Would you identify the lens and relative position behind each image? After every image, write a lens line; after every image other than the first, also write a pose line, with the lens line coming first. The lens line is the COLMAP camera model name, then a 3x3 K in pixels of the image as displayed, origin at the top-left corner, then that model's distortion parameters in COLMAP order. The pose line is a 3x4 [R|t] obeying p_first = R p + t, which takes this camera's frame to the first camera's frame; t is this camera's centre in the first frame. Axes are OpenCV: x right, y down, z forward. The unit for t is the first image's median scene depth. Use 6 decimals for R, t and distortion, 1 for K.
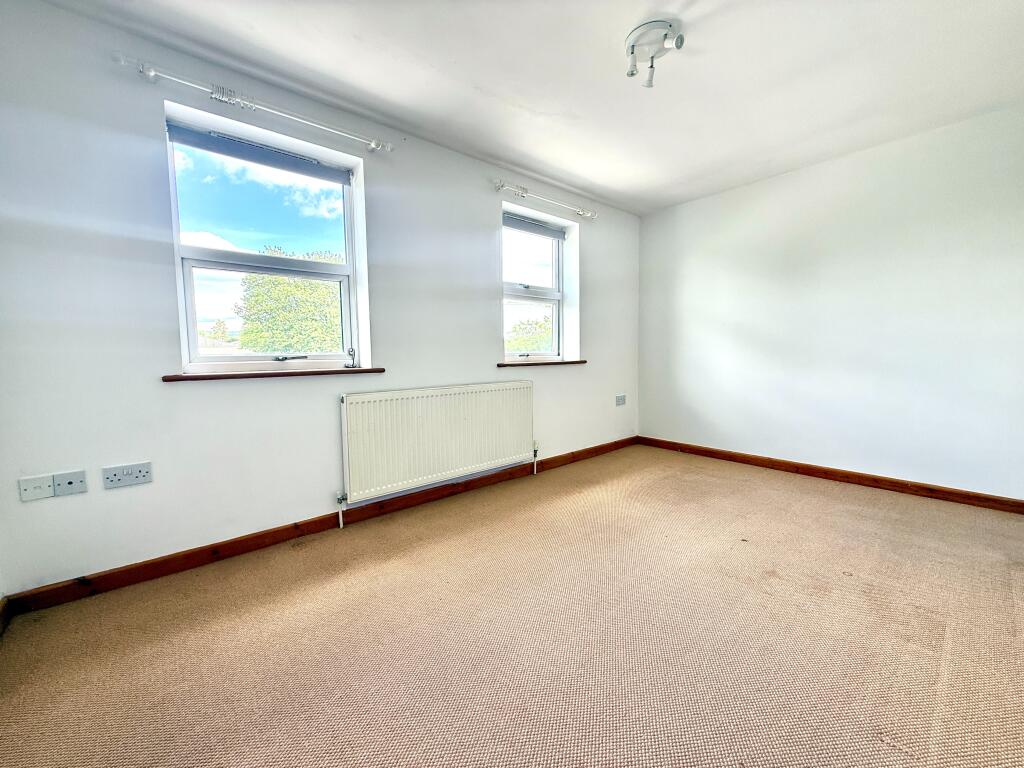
lens RADIAL K [[408.5, 0, 510.3], [0, 408.5, 382.4], [0, 0, 1]] dist [0.000128, 0.000141]
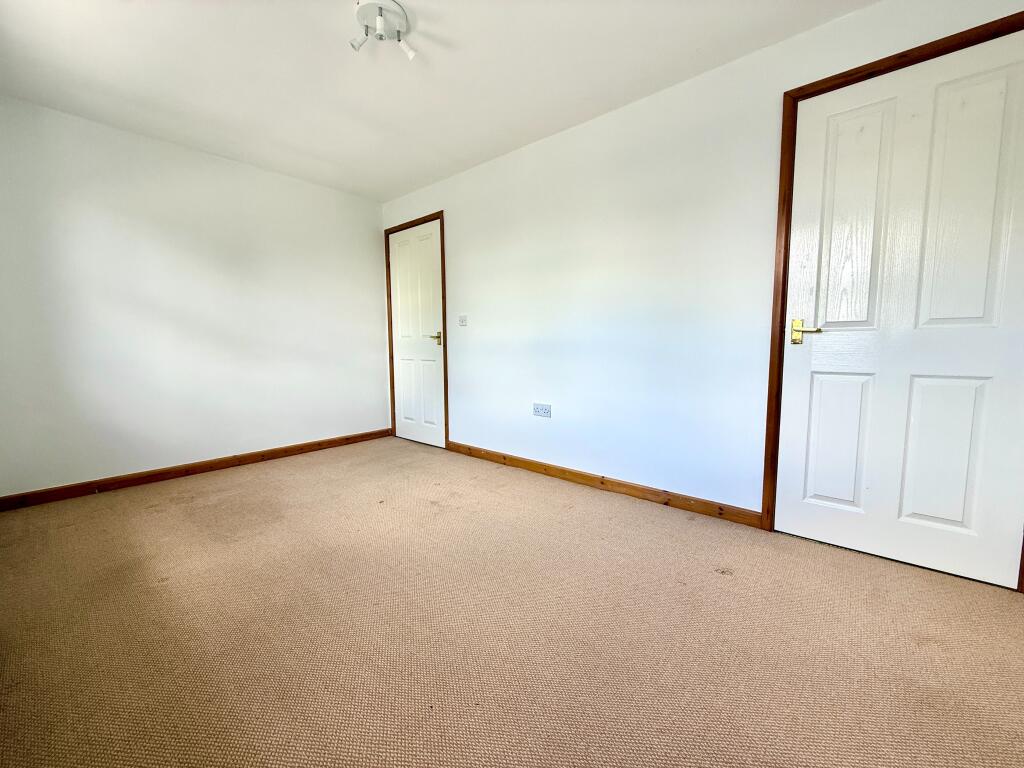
lens RADIAL K [[408.5, 0, 510.3], [0, 408.5, 382.4], [0, 0, 1]] dist [0.000128, 0.000141]
pose [[-0.143444, -0.079653, 0.986448, -0.455423], [0.082008, 0.992371, 0.092057, -0.023319], [-0.986255, 0.094102, -0.135817, 0.571861]]
